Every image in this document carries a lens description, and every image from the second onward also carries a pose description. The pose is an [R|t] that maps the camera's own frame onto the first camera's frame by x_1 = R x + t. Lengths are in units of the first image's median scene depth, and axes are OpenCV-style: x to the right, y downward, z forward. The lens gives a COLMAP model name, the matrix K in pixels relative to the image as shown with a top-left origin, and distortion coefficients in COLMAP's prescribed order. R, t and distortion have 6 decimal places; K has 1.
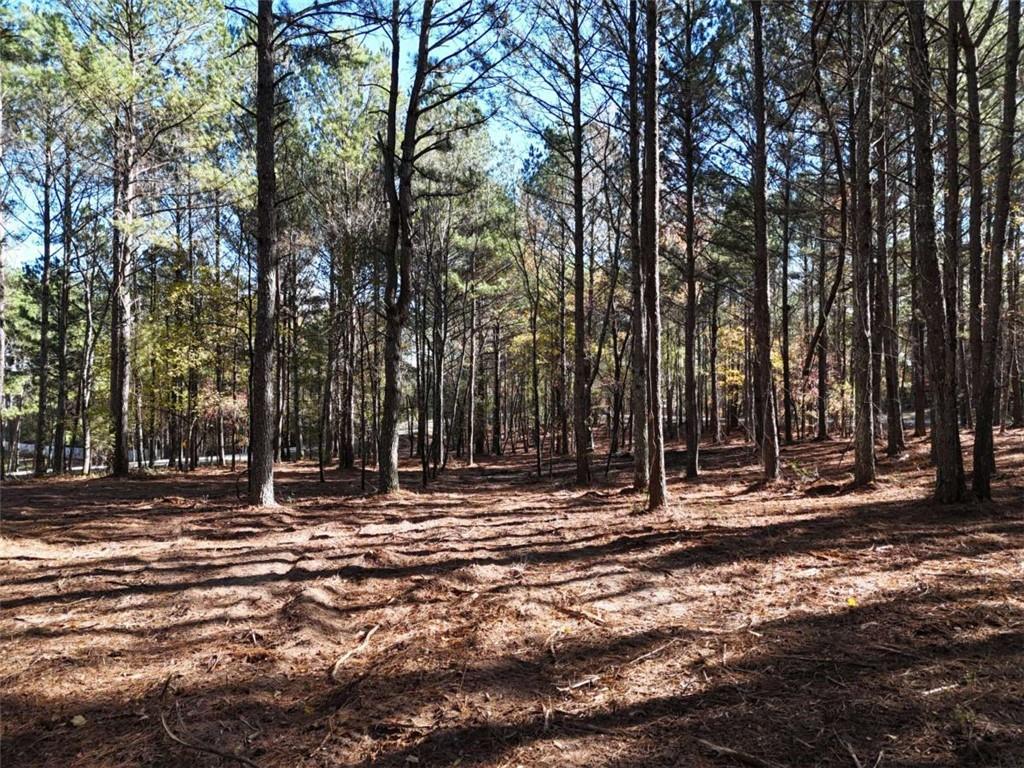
lens RADIAL K [[713.7, 0, 514.0], [0, 713.7, 386.8], [0, 0, 1]] dist [0.001713, -0.000287]
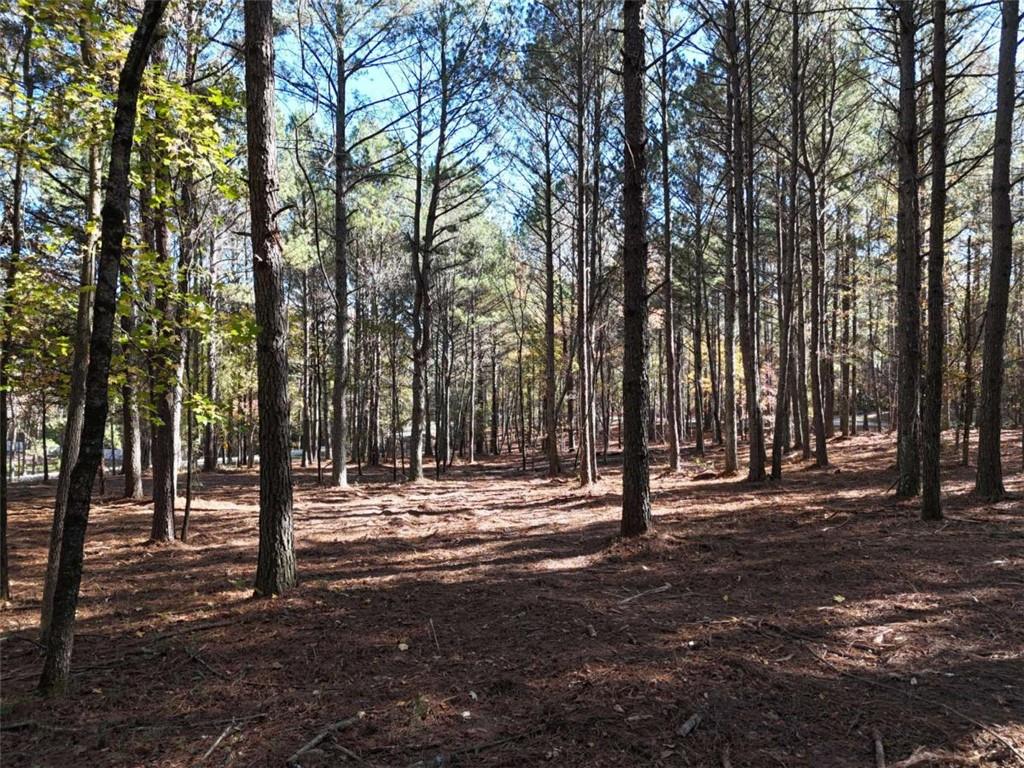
lens RADIAL K [[713.7, 0, 510.0], [0, 713.7, 383.4], [0, 0, 1]] dist [0.001713, -0.000287]
pose [[0.999969, -0.005312, -0.005826, 0.024635], [0.005287, 0.999977, -0.004299, -0.040483], [0.005848, 0.004268, 0.999974, -0.436995]]
